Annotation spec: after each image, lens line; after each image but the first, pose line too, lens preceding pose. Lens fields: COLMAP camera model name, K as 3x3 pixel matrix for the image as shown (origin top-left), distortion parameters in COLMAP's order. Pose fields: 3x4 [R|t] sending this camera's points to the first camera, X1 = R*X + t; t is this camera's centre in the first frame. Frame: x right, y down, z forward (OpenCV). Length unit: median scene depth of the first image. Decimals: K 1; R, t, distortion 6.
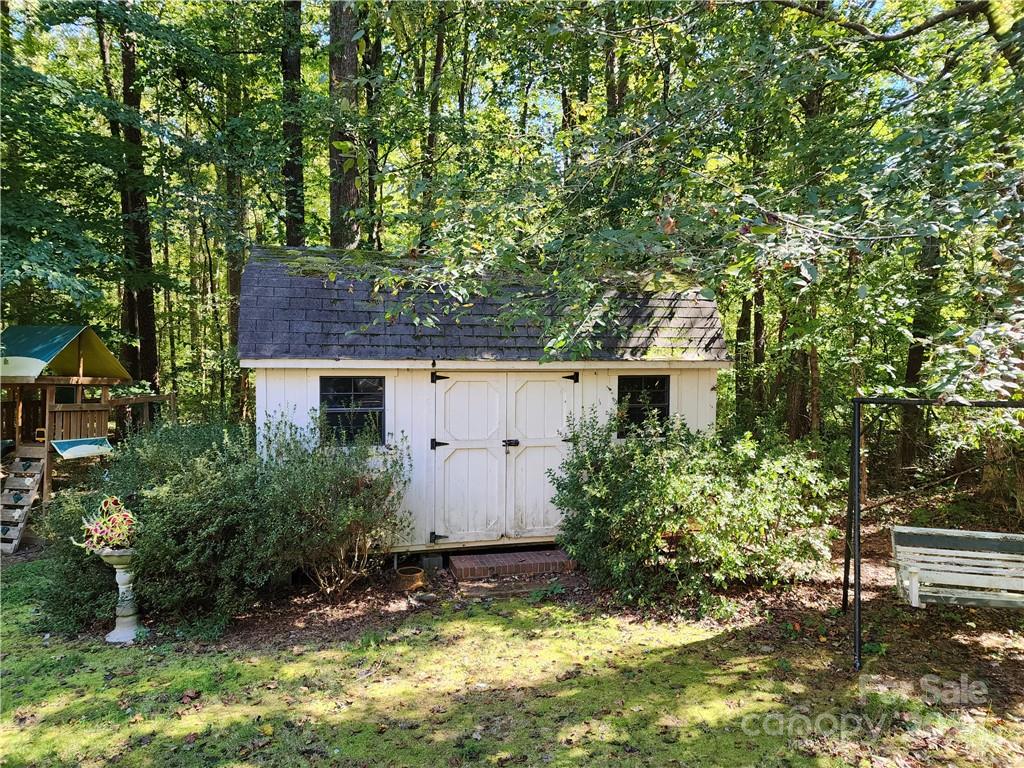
lens RADIAL K [[691.3, 0, 511.6], [0, 691.3, 381.8], [0, 0, 1]] dist [0.003369, -0.000778]
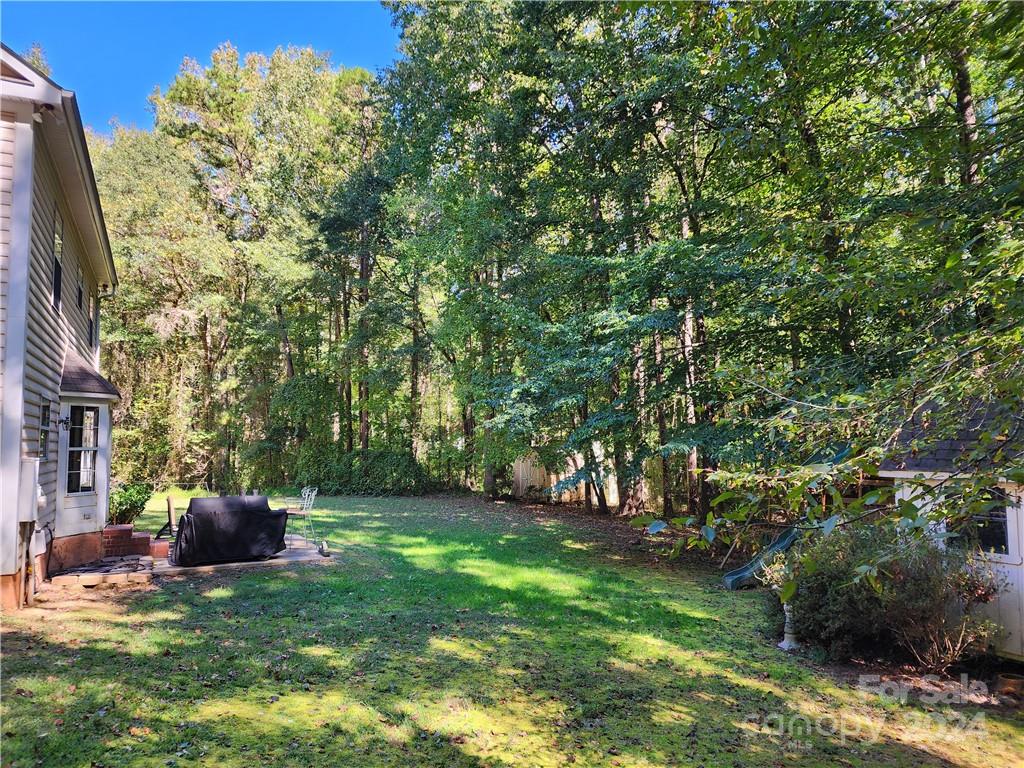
lens RADIAL K [[691.3, 0, 511.7], [0, 691.3, 385.2], [0, 0, 1]] dist [0.003369, -0.000778]
pose [[0.289034, -0.072841, -0.954544, 0.872837], [-0.039168, 0.995366, -0.087816, -0.068853], [0.956517, 0.062769, 0.284842, -0.103314]]
